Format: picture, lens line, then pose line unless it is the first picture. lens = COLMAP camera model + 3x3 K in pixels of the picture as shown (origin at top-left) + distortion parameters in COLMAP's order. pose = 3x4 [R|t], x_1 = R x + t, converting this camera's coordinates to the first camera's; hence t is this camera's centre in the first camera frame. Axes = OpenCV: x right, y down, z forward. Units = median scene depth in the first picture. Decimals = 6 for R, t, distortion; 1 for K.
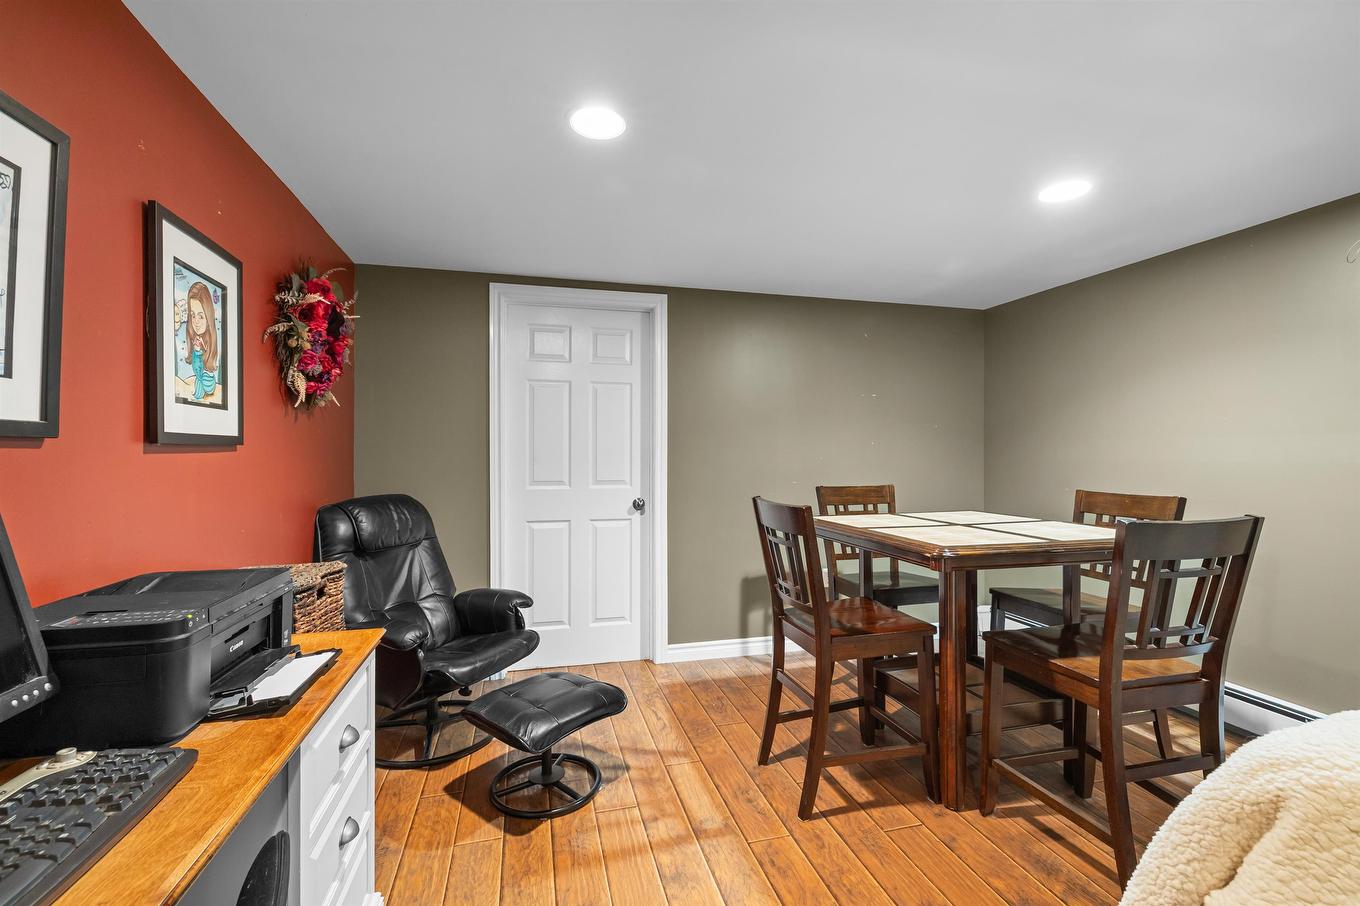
lens RADIAL K [[584.4, 0, 677.8], [0, 584.4, 453.6], [0, 0, 1]] dist [0.001099, 0.000334]
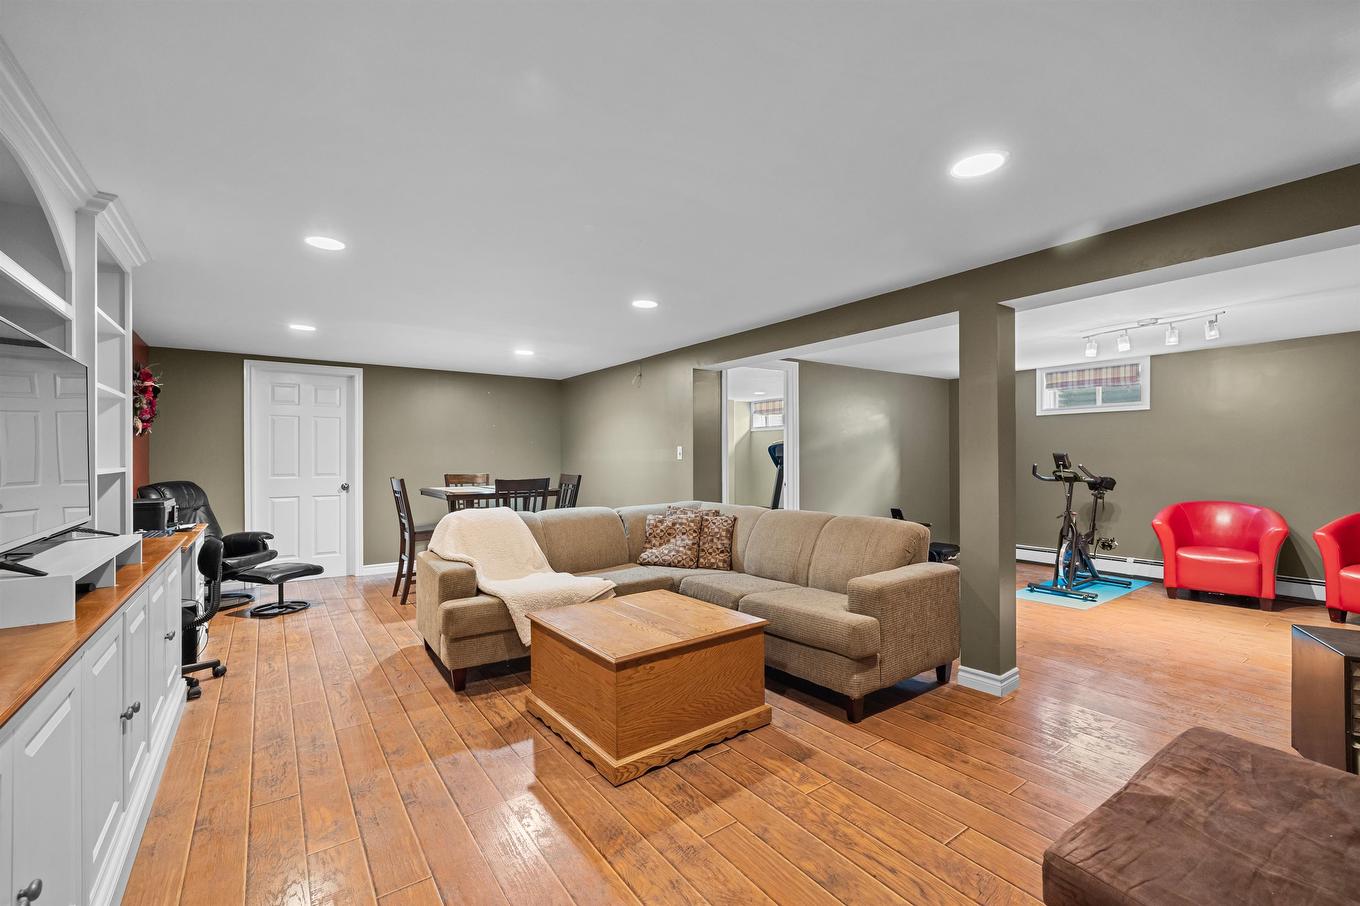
lens RADIAL K [[584.4, 0, 677.8], [0, 584.4, 453.6], [0, 0, 1]] dist [0.001099, 0.000334]
pose [[0.940736, -0.008093, 0.339043, 0.300191], [0.013202, 0.999831, -0.012764, 0.024500], [-0.338882, 0.016484, 0.940684, -1.071607]]
